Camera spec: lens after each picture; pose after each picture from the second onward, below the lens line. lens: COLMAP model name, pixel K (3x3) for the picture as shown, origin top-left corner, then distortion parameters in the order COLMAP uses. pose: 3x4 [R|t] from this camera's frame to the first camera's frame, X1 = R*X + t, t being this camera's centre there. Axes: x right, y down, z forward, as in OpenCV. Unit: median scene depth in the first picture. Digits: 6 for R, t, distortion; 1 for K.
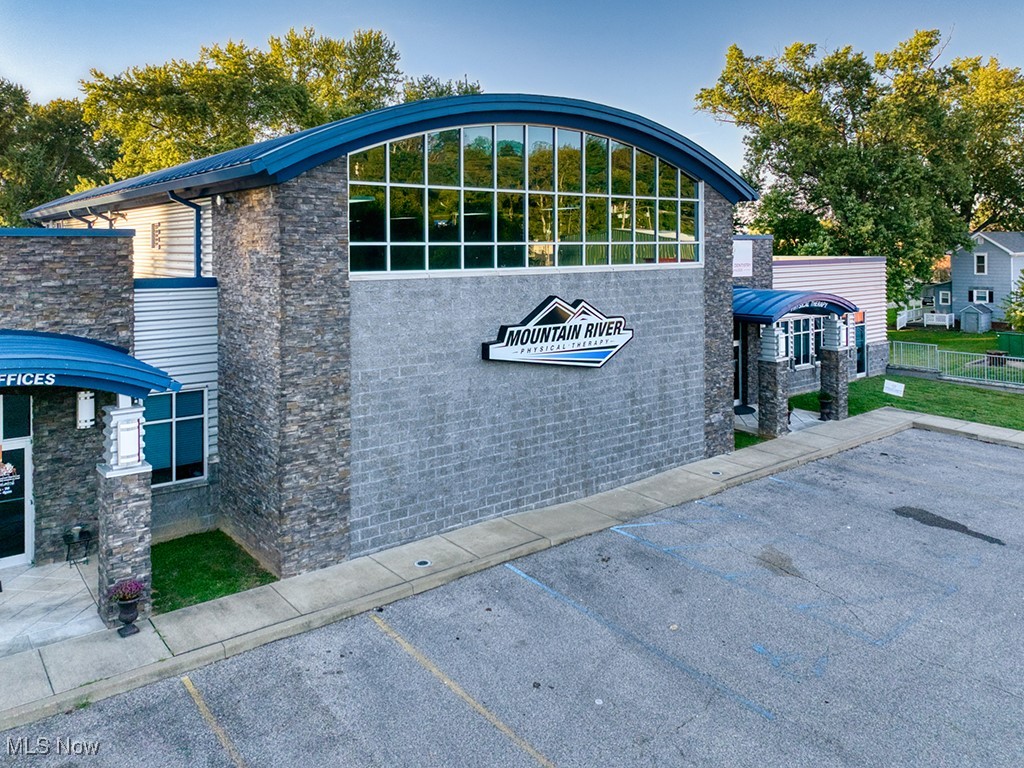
lens RADIAL K [[750.5, 0, 511.7], [0, 750.5, 255.9], [0, 0, 1]] dist [0.011000, 0.004701]
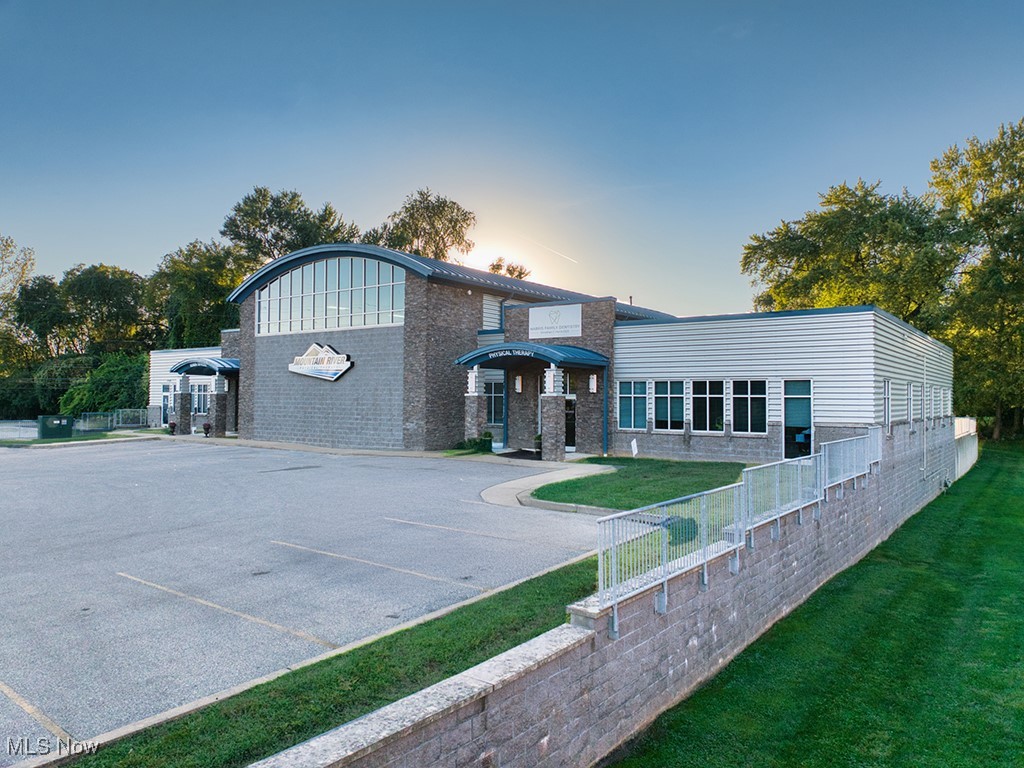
lens RADIAL K [[743.0, 0, 508.7], [0, 743.0, 396.0], [0, 0, 1]] dist [-0.030777, -0.001085]
pose [[0.248094, -0.004685, -0.968725, 1.915653], [-0.028464, 0.999521, -0.012124, 0.185697], [0.968318, 0.030582, 0.247842, 0.904018]]
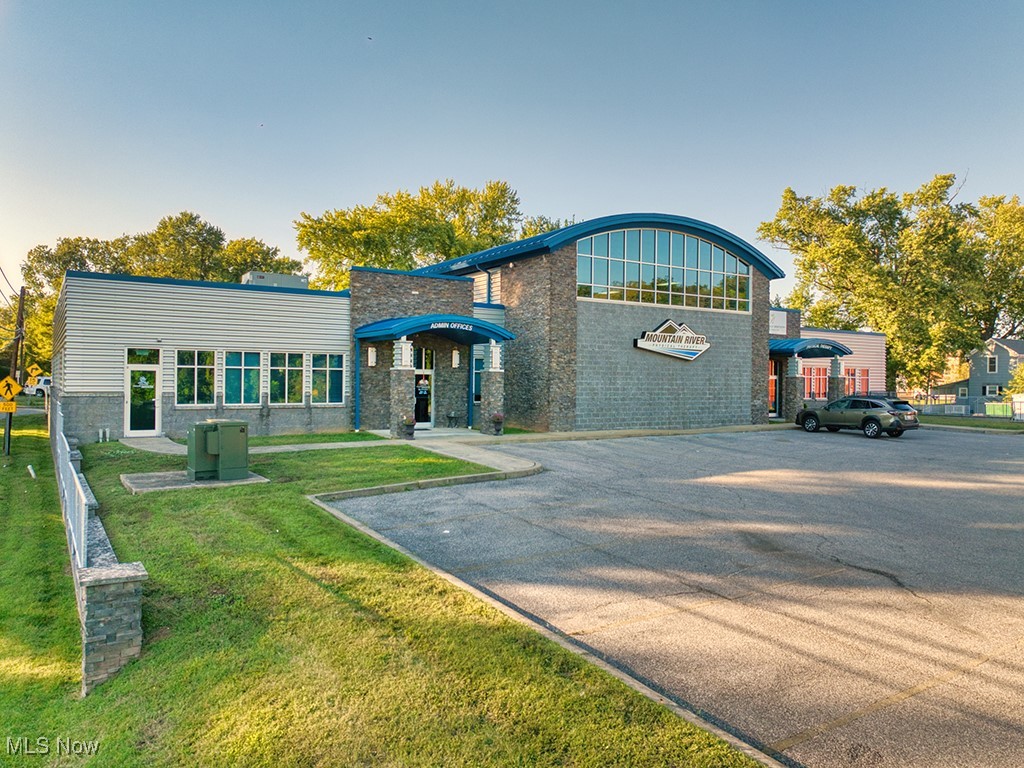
lens RADIAL K [[705.8, 0, 512.4], [0, 705.8, 398.4], [0, 0, 1]] dist [-0.007630, -0.002162]
pose [[0.994919, 0.012155, -0.099937, -0.142709], [-0.011129, 0.999880, 0.010820, 0.214489], [0.100057, -0.009653, 0.994935, -0.747136]]
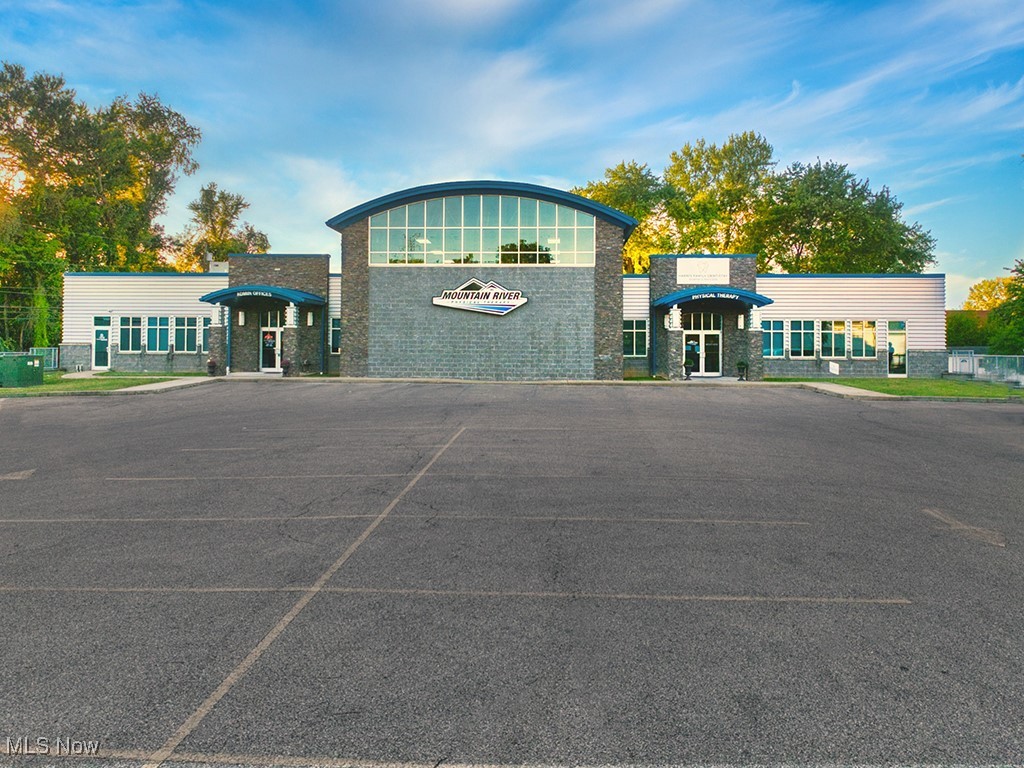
lens RADIAL K [[745.7, 0, 517.4], [0, 745.7, 348.5], [0, 0, 1]] dist [0.002057, 0.000841]
pose [[0.744444, 0.006341, -0.667655, 1.351435], [-0.019328, 0.999741, -0.012056, 0.241624], [0.667405, 0.021879, 0.744373, -0.392668]]
